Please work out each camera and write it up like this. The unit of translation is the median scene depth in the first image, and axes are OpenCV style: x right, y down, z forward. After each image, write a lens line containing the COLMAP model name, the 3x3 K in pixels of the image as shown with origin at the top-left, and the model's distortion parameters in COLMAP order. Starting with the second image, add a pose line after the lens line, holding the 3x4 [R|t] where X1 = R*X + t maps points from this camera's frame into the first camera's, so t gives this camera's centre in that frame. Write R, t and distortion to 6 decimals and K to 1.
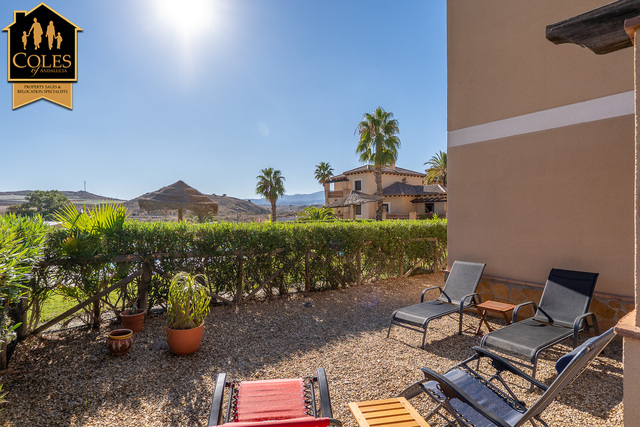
lens RADIAL K [[340.9, 0, 320.0], [0, 340.9, 213.5], [0, 0, 1]] dist [-0.000716, -0.000093]
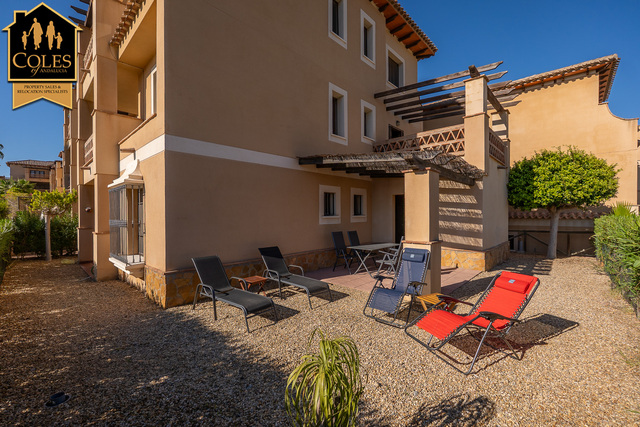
lens RADIAL K [[274.7, 0, 320.0], [0, 274.7, 213.5], [0, 0, 1]] dist [-0.000542, -0.000126]
pose [[-0.187466, 0.007294, 0.982244, -0.616754], [0.005298, 0.999965, -0.006415, 0.002023], [-0.982257, 0.004001, -0.187498, 0.859957]]
